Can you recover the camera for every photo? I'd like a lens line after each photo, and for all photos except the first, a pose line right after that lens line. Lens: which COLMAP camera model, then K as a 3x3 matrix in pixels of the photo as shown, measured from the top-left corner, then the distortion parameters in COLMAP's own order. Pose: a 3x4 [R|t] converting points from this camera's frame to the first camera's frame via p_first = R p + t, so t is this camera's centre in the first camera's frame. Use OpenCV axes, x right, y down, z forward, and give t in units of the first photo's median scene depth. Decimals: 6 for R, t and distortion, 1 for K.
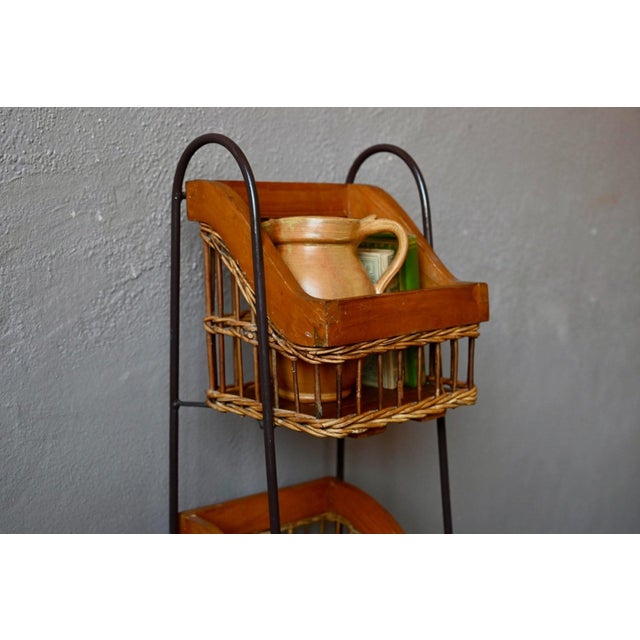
lens RADIAL K [[911.0, 0, 311.9], [0, 911.0, 324.6], [0, 0, 1]] dist [0.003811, 0.000000]
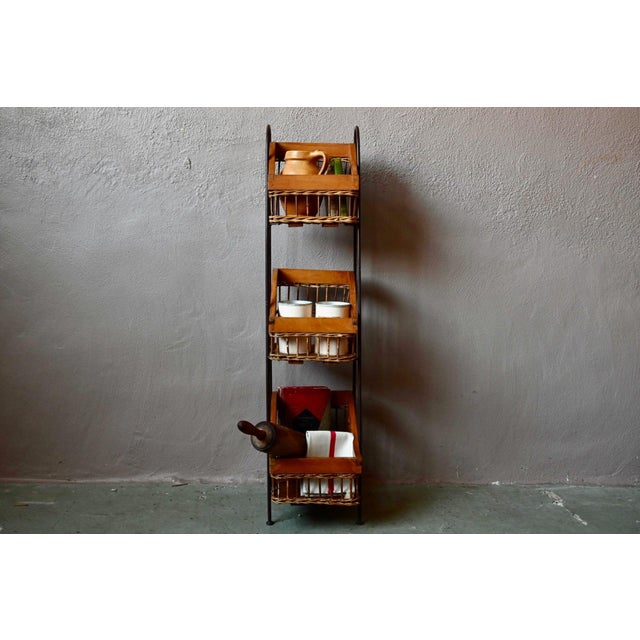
lens RADIAL K [[824.1, 0, 325.0], [0, 824.1, 319.5], [0, 0, 1]] dist [-0.016503, 0.000000]
pose [[0.743562, 0.066493, -0.665353, 1.664225], [-0.101577, 0.994728, -0.014108, 0.392760], [0.660907, 0.078075, 0.746396, -0.731819]]
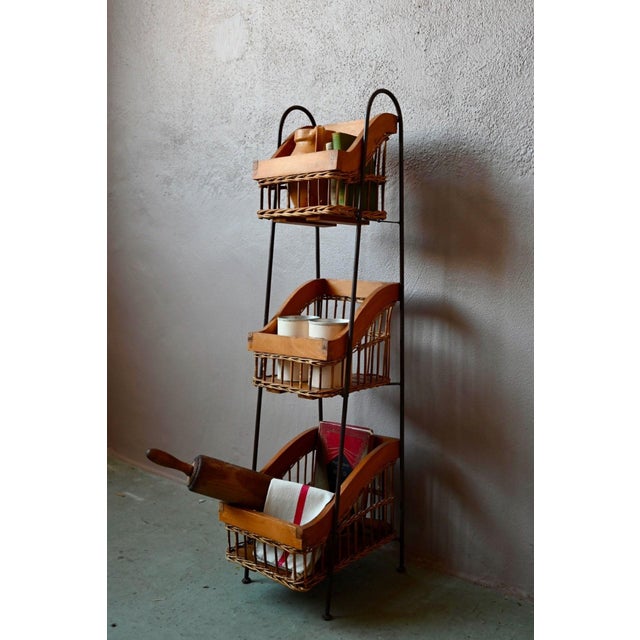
lens RADIAL K [[689.6, 0, 324.8], [0, 689.6, 315.1], [0, 0, 1]] dist [0.001551, 0.000000]
pose [[0.097293, 0.054883, -0.993741, 1.625988], [-0.159019, 0.986508, 0.038915, 0.240829], [0.982470, 0.154237, 0.104708, 0.875377]]
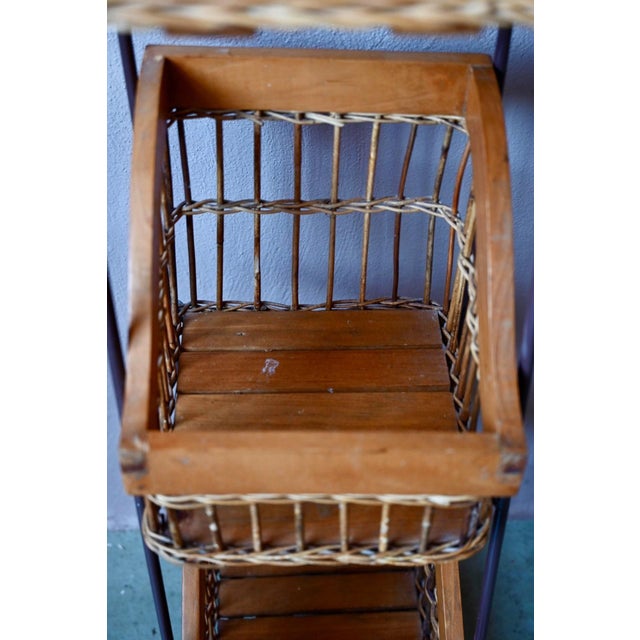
lens RADIAL K [[911.0, 0, 331.3], [0, 911.0, 320.7], [0, 0, 1]] dist [0.003811, 0.000000]
pose [[0.747491, 0.464758, -0.474612, 0.340413], [-0.106745, 0.789240, 0.604736, -0.033659], [0.655639, -0.401372, 0.639561, 0.642986]]
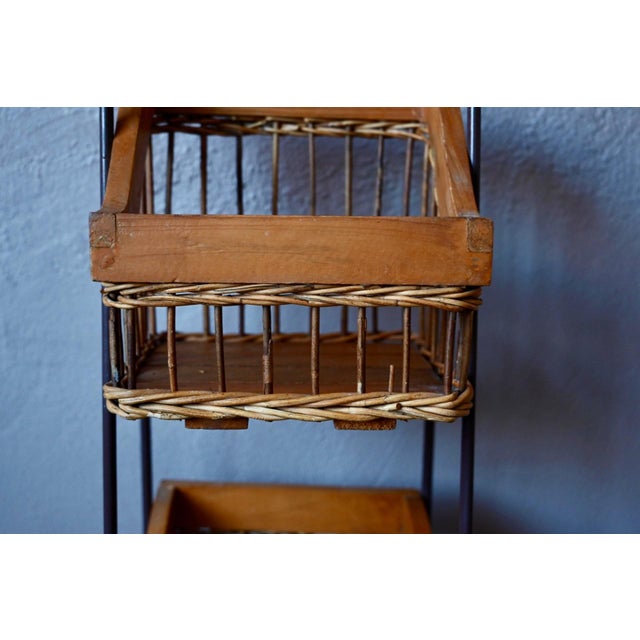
lens RADIAL K [[911.0, 0, 337.1], [0, 911.0, 319.5], [0, 0, 1]] dist [0.003811, 0.000000]
pose [[0.764507, 0.132026, -0.630950, 0.490530], [-0.114157, 0.991060, 0.069058, -0.012026], [0.634427, 0.019232, 0.772744, 0.491611]]
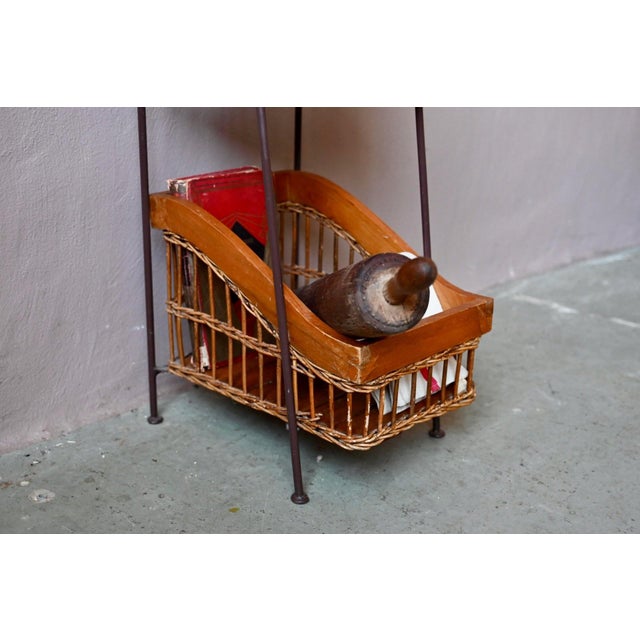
lens RADIAL K [[911.0, 0, 309.6], [0, 911.0, 330.5], [0, 0, 1]] dist [0.003811, 0.000000]
pose [[0.999647, -0.013100, 0.023119, 0.013218], [0.008977, 0.985374, 0.170168, 0.572262], [-0.025010, -0.169900, 0.985144, -0.069264]]
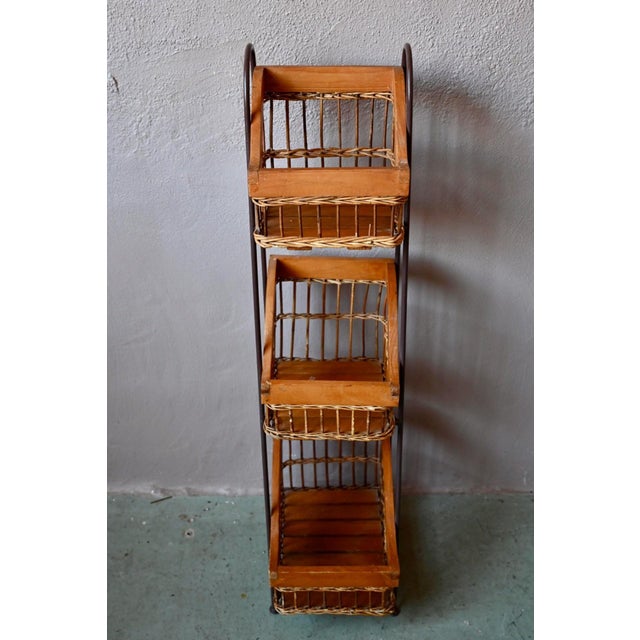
lens RADIAL K [[814.0, 0, 333.0], [0, 814.0, 320.1], [0, 0, 1]] dist [0.001652, 0.000000]
pose [[0.723532, 0.350132, -0.594902, 0.938247], [-0.095791, 0.904403, 0.415787, -0.348405], [0.683612, -0.243849, 0.687904, -0.005576]]
